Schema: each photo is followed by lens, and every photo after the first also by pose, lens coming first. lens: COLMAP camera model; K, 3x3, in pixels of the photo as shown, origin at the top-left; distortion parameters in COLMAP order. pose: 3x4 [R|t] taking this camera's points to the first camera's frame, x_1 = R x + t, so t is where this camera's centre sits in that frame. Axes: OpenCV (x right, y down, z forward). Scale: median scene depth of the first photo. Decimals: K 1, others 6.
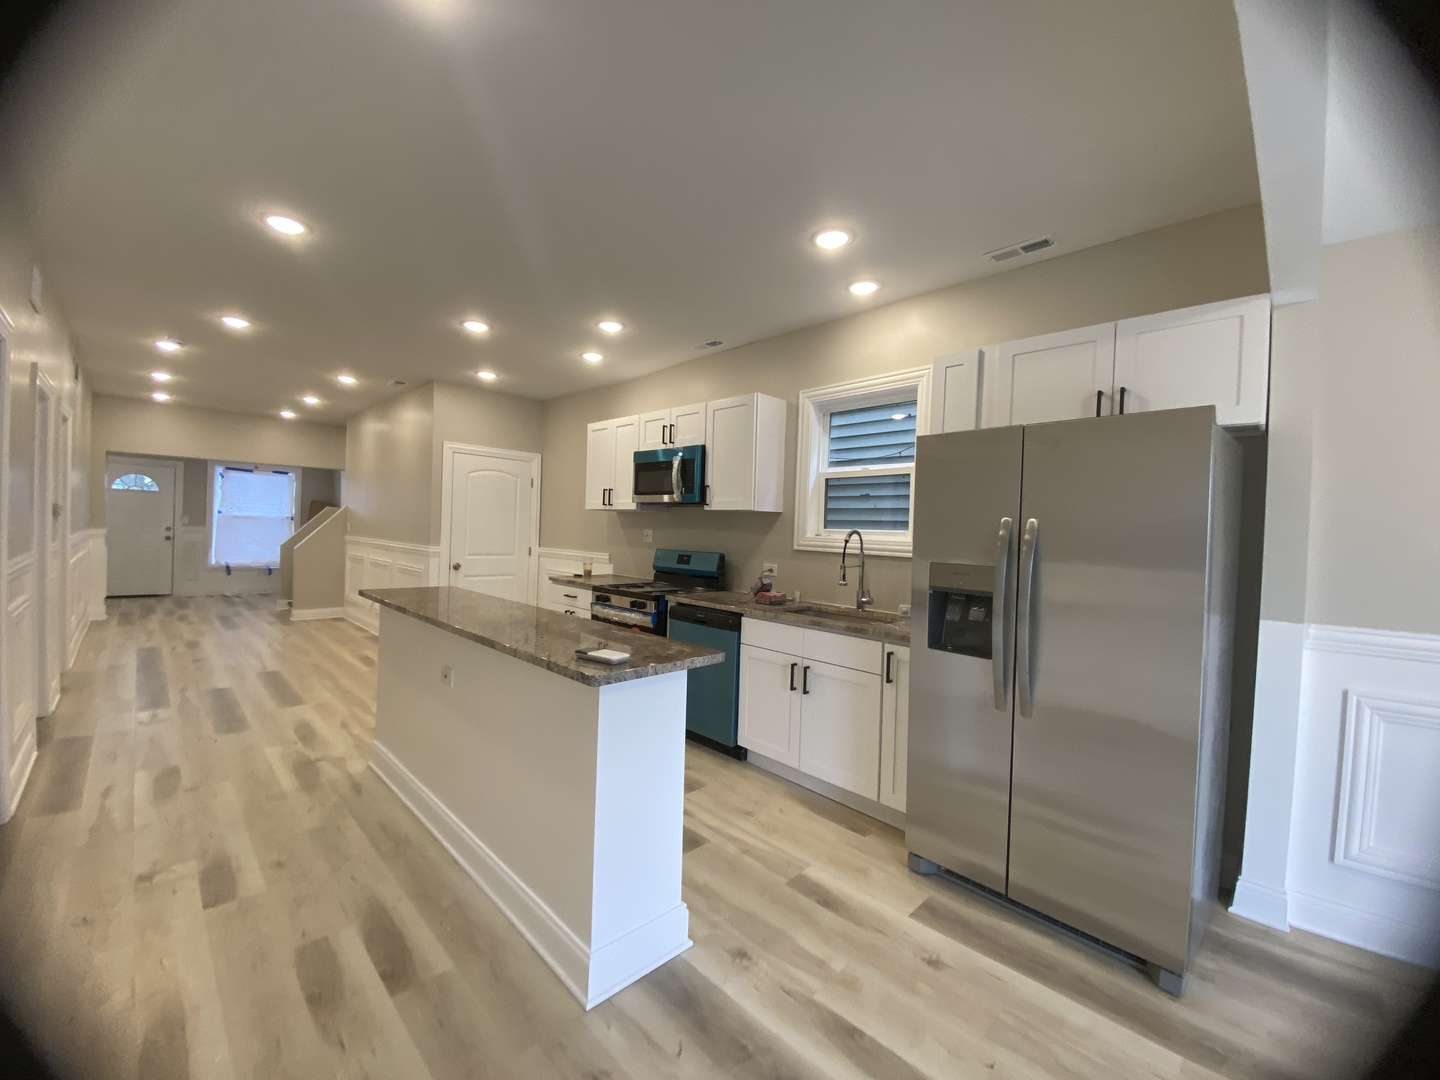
lens RADIAL K [[583.7, 0, 690.5], [0, 583.7, 507.7], [0, 0, 1]] dist [-0.000054, -0.000987]
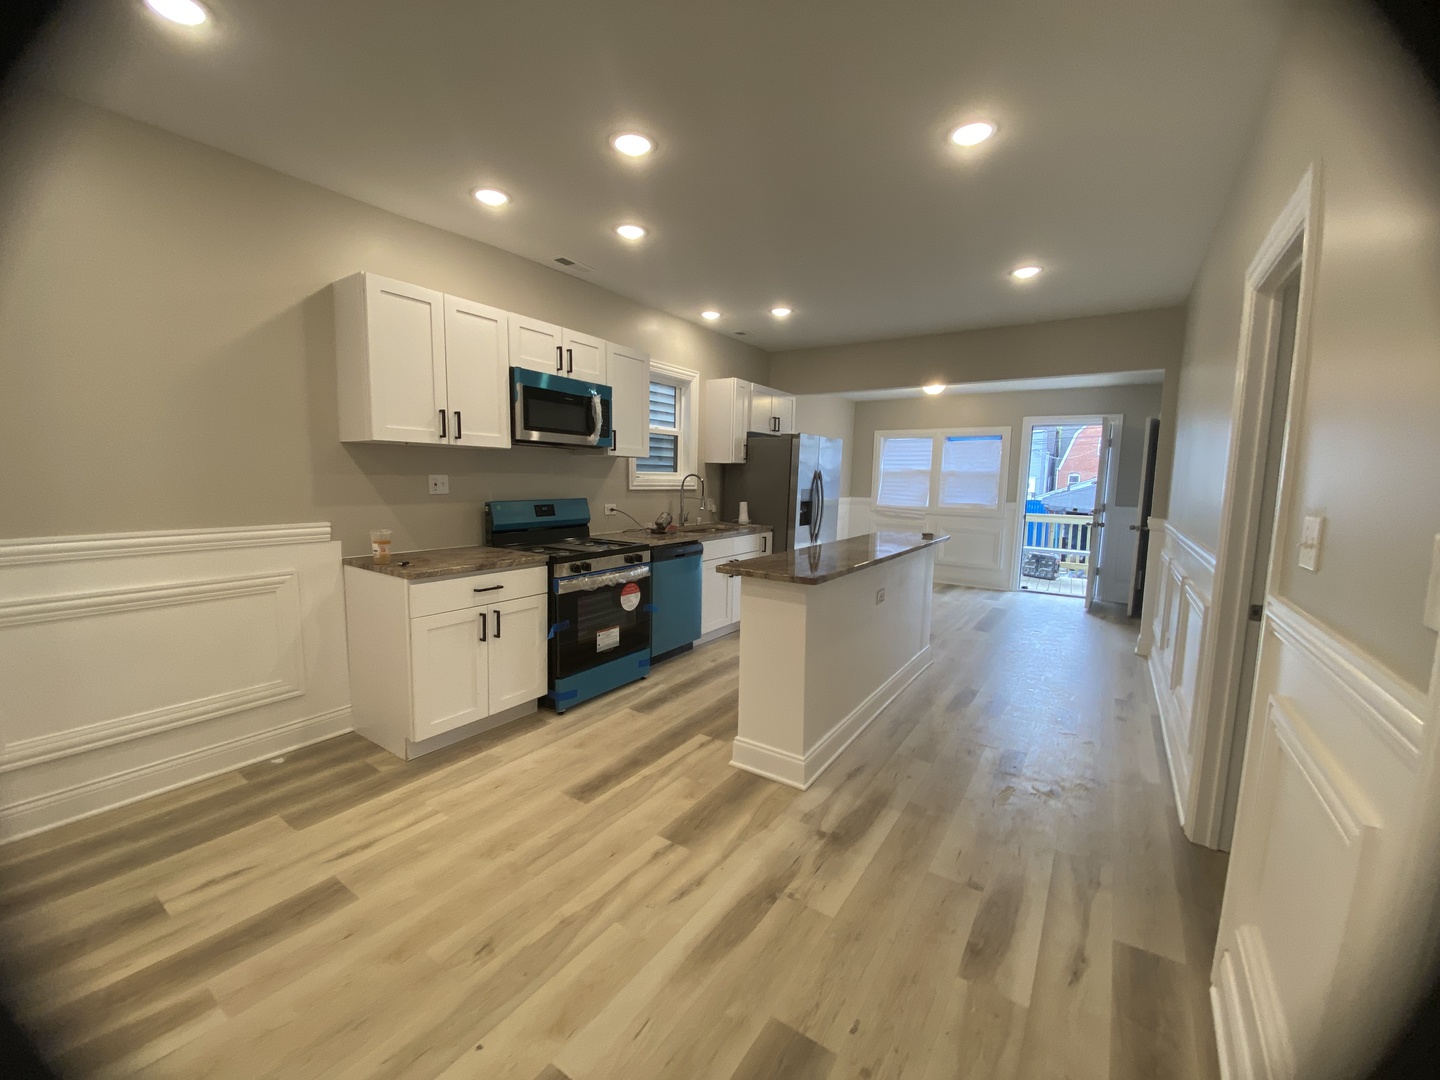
lens RADIAL K [[583.7, 0, 728.1], [0, 583.7, 541.6], [0, 0, 1]] dist [-0.000054, -0.000987]
pose [[-0.234742, -0.141120, 0.961759, -1.063208], [-0.054759, 0.989754, 0.131862, 0.007660], [-0.970514, -0.021711, -0.240065, 1.113997]]
